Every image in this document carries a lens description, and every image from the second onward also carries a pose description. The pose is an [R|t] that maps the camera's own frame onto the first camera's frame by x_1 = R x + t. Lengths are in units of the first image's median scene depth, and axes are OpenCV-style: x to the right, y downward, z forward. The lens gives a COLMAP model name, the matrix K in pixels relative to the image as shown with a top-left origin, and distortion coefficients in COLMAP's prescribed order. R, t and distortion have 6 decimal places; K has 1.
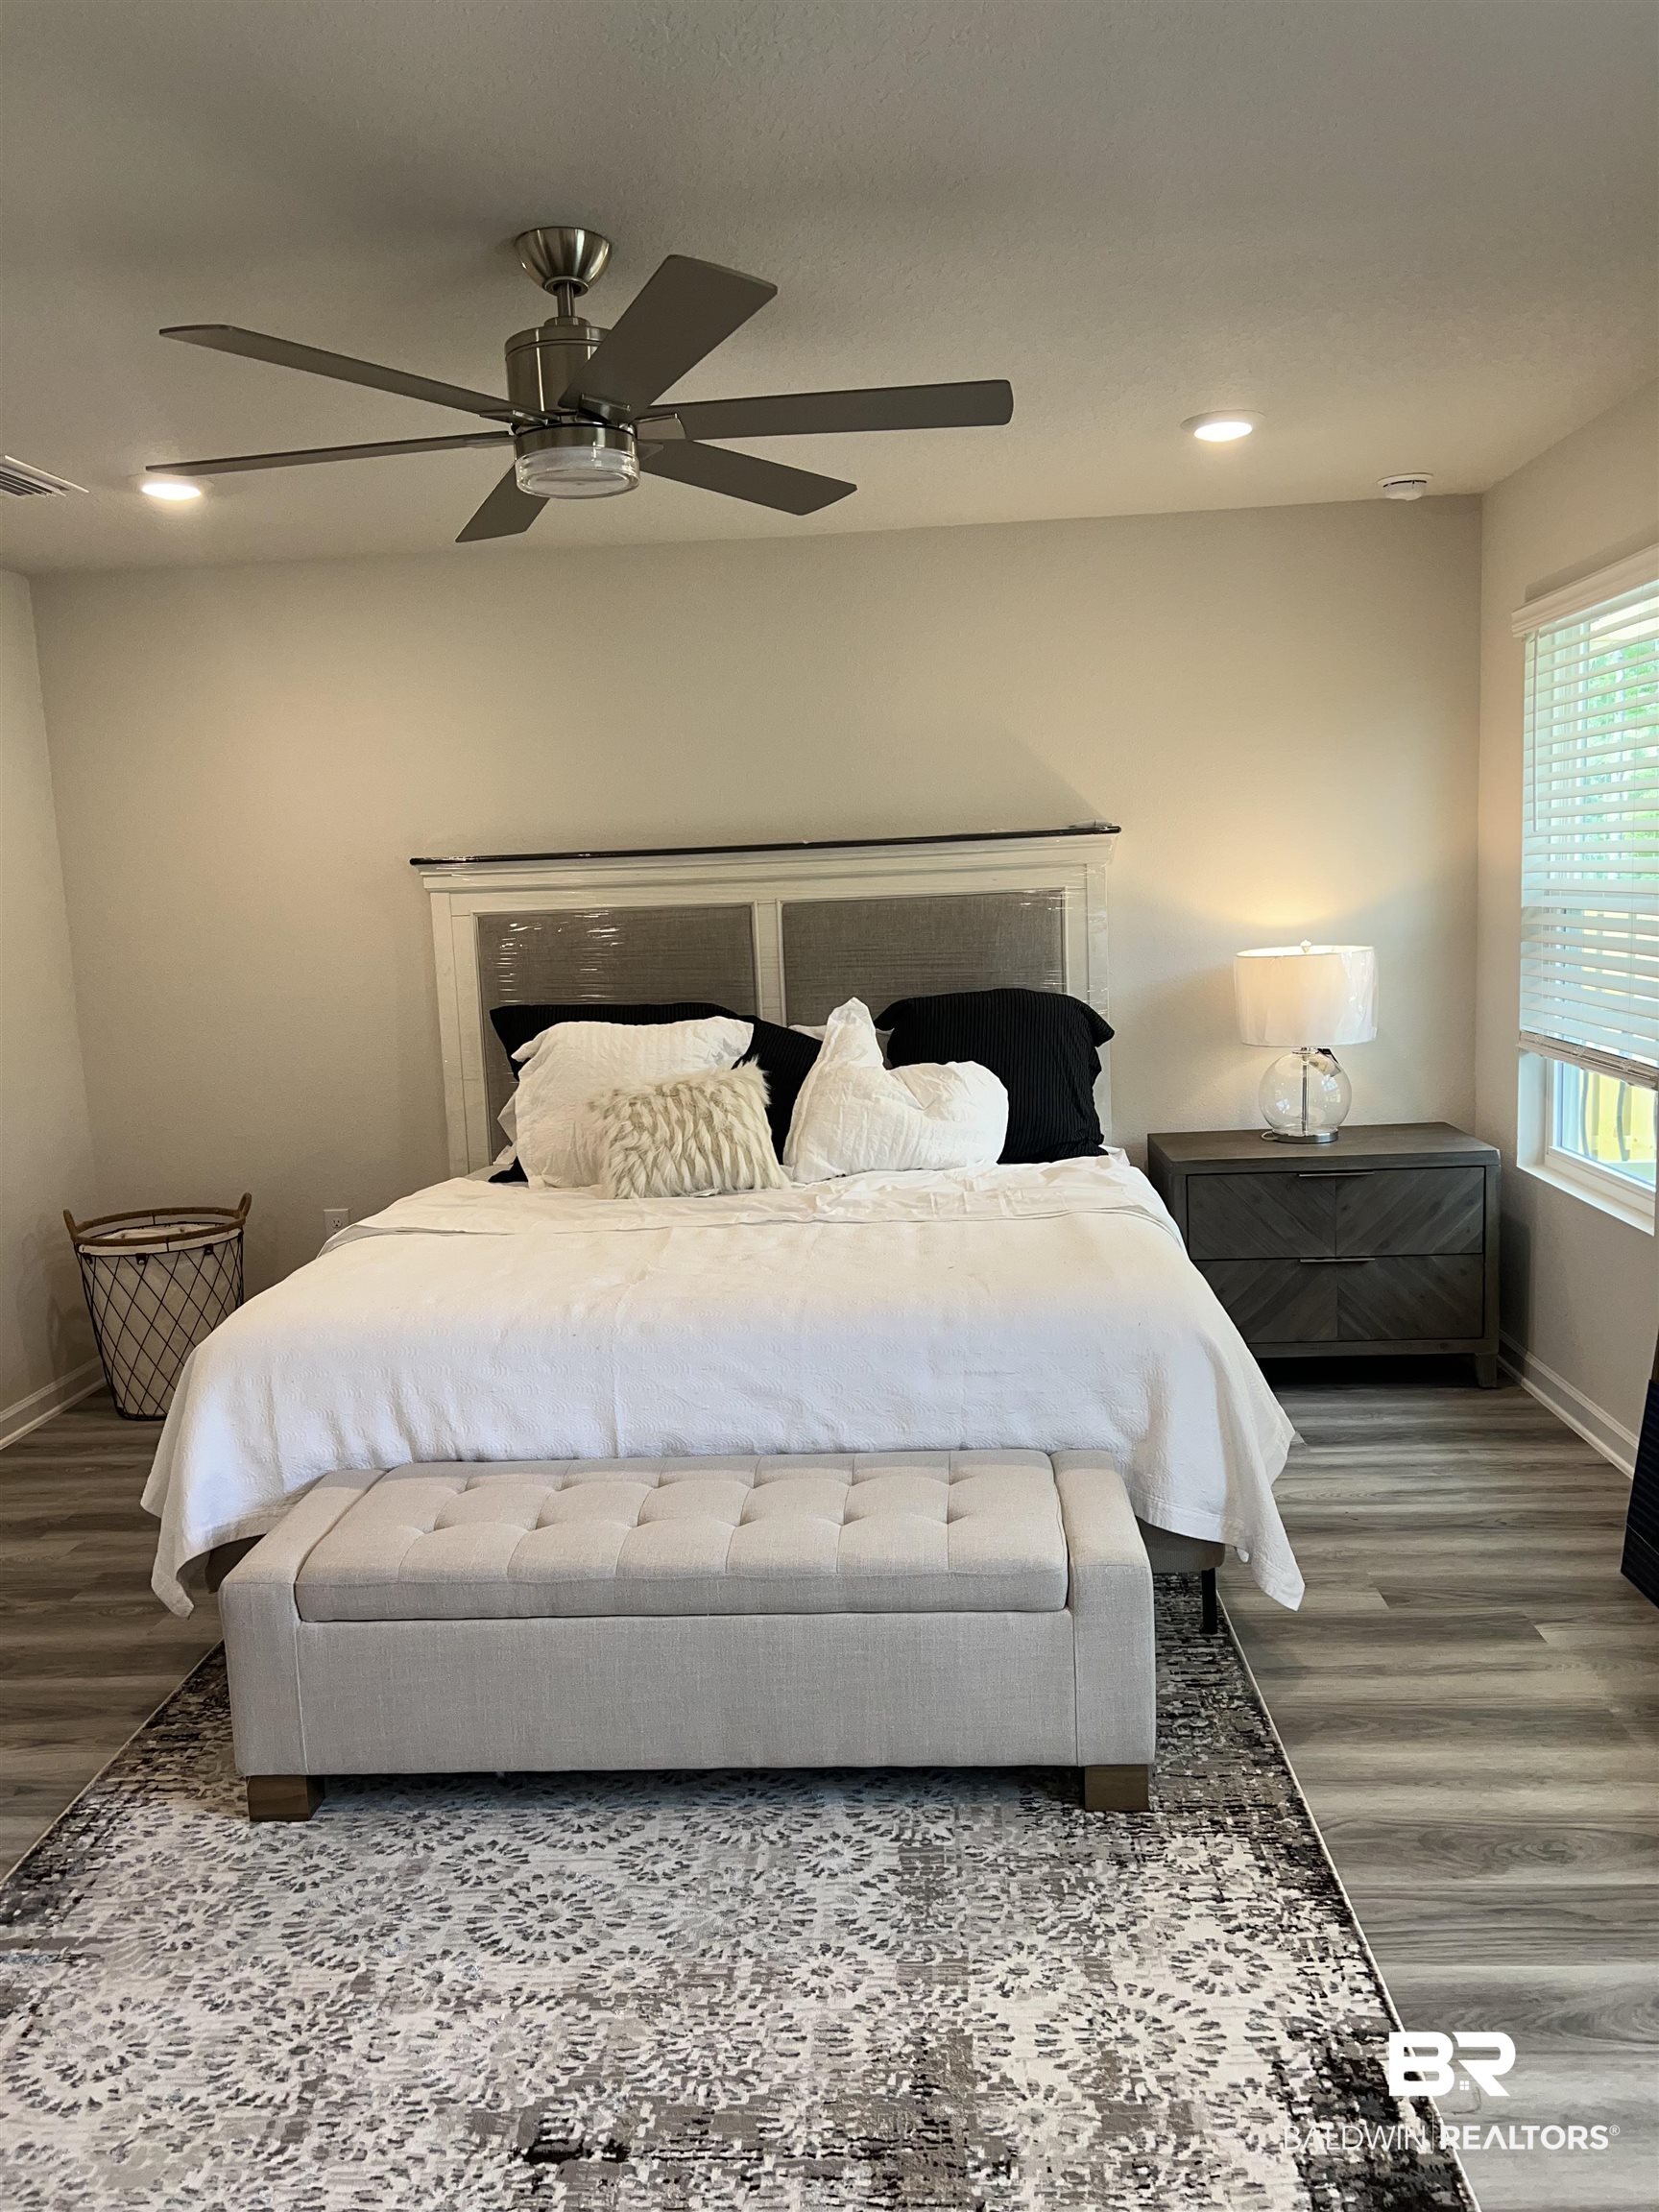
lens RADIAL K [[1651.8, 0, 829.5], [0, 1651.8, 1106.0], [0, 0, 1]] dist [0.073664, -0.086955]
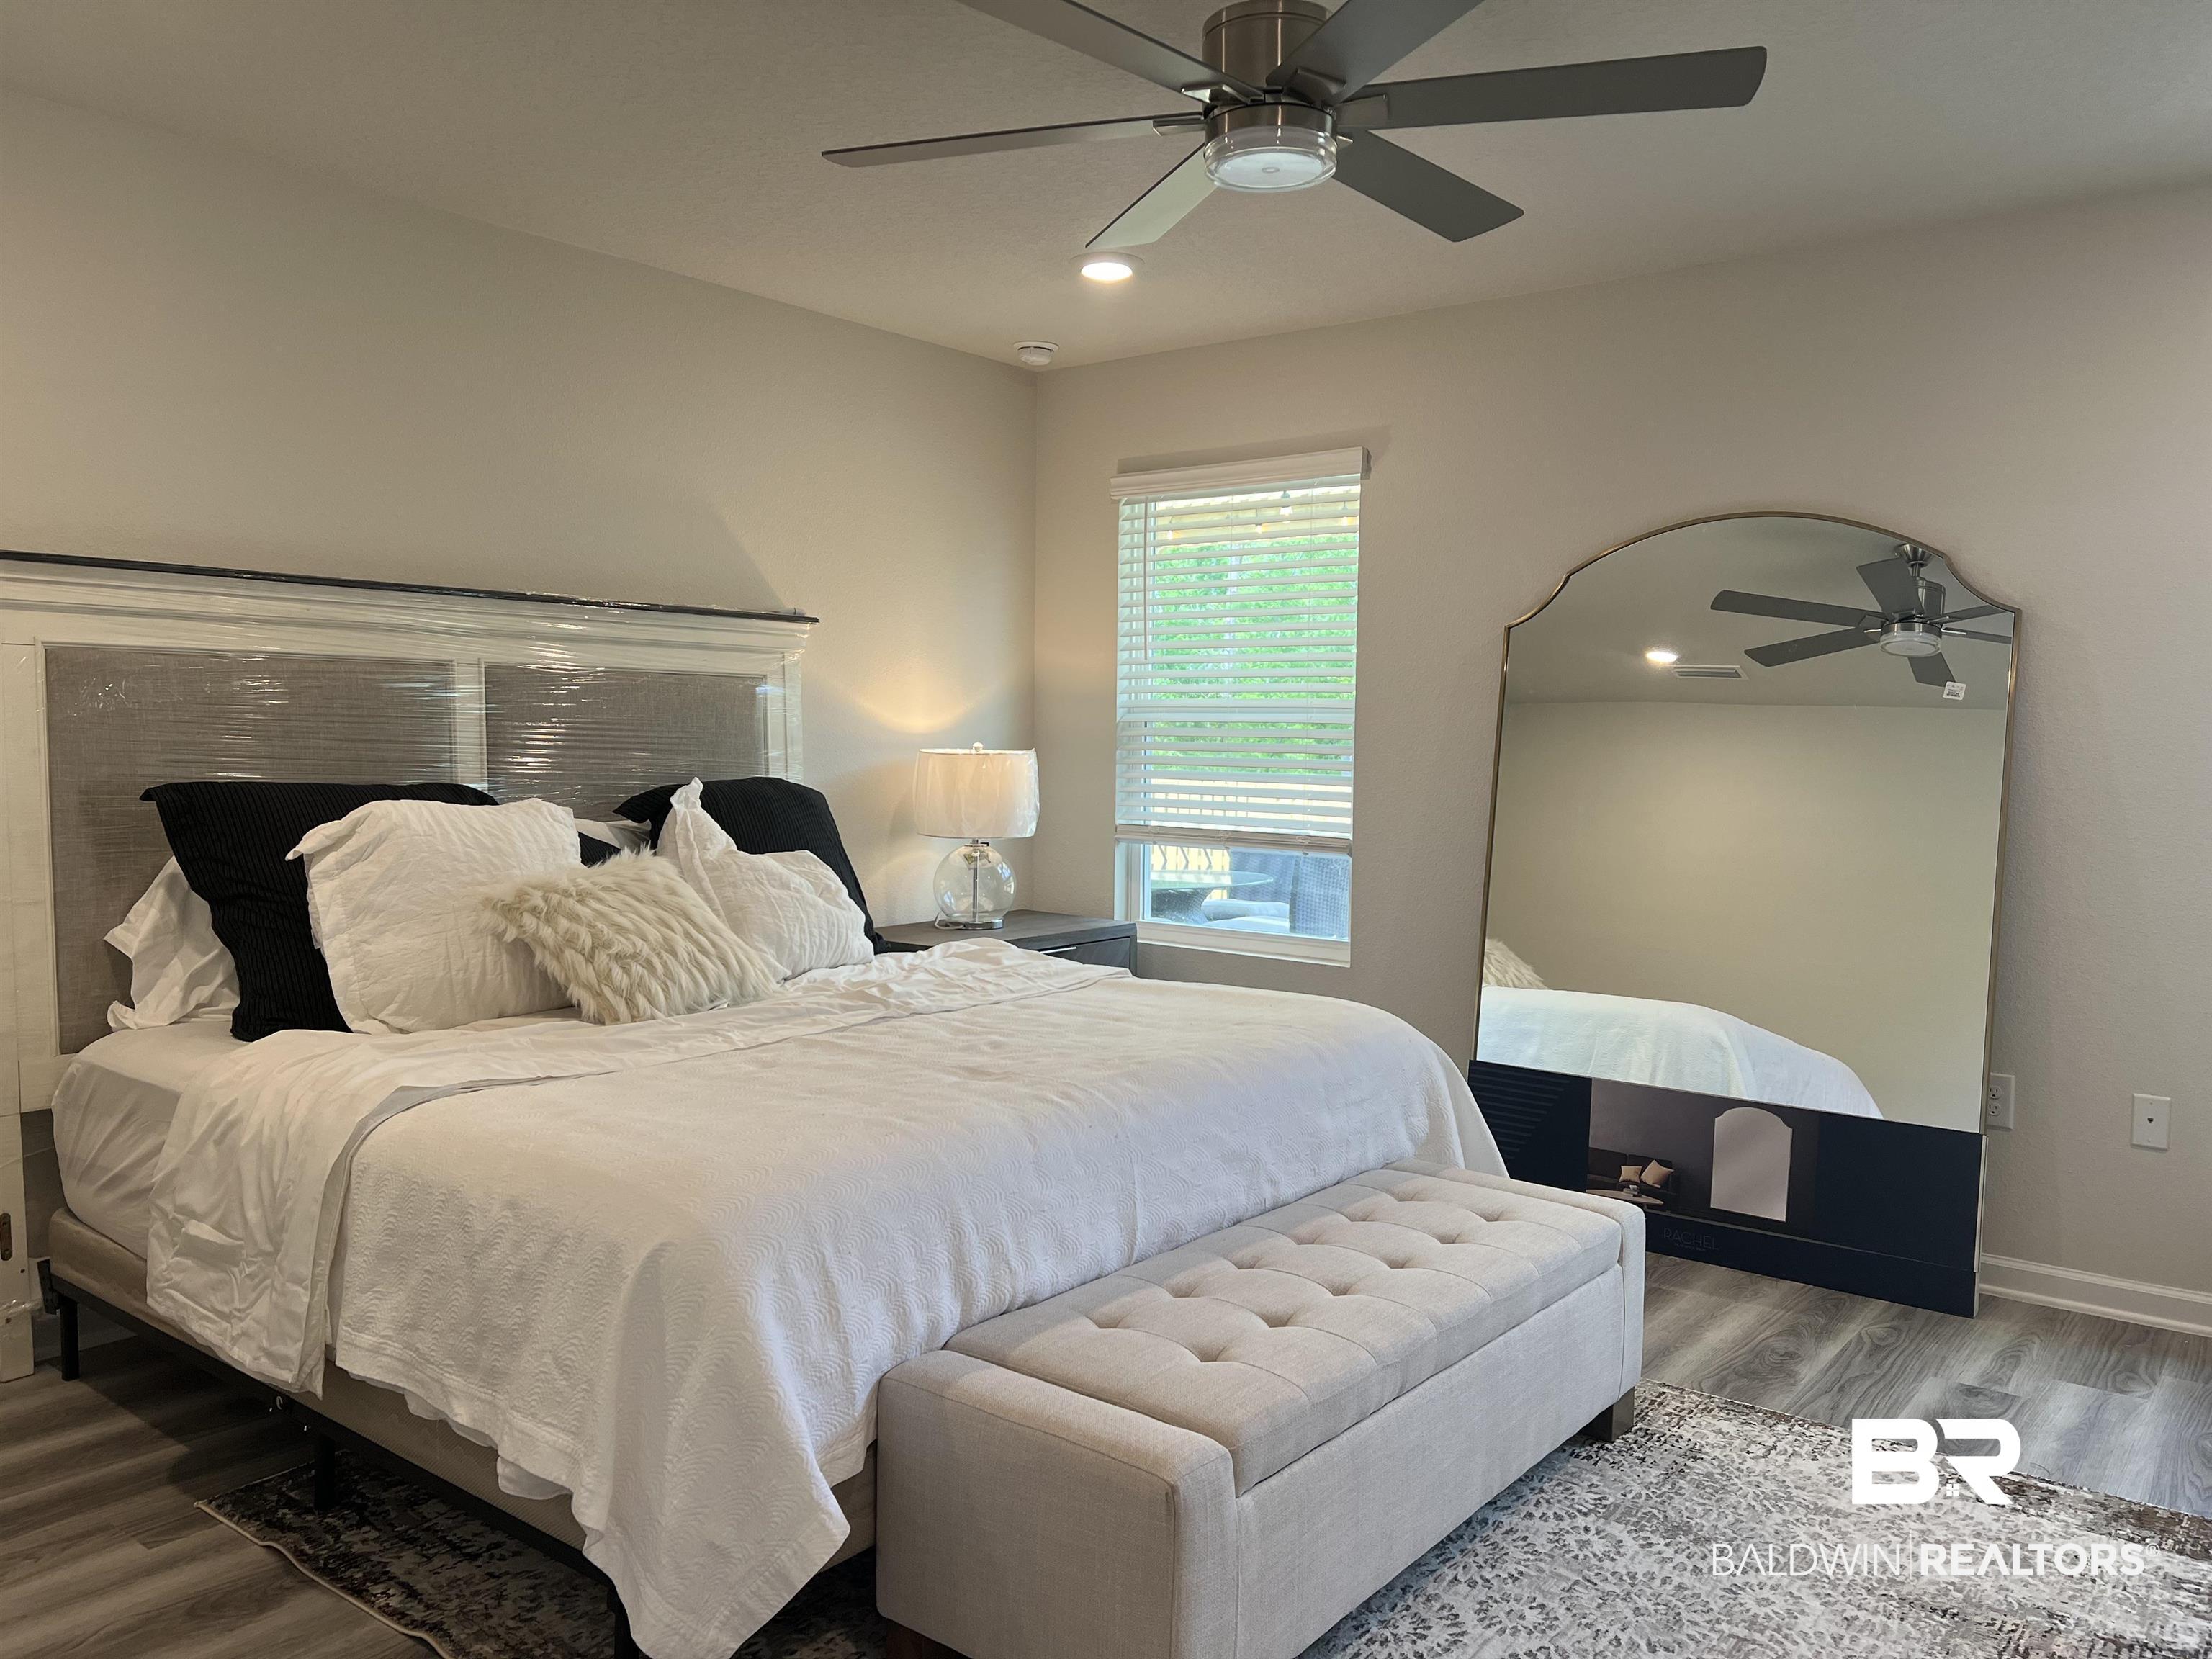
lens RADIAL K [[1651.8, 0, 1107.6], [0, 1651.8, 832.7], [0, 0, 1]] dist [0.073664, -0.086955]
pose [[0.575259, 0.002105, 0.817968, -0.838654], [0.071109, 0.996082, -0.052573, 0.033816], [-0.814874, 0.088408, 0.572856, 0.498272]]
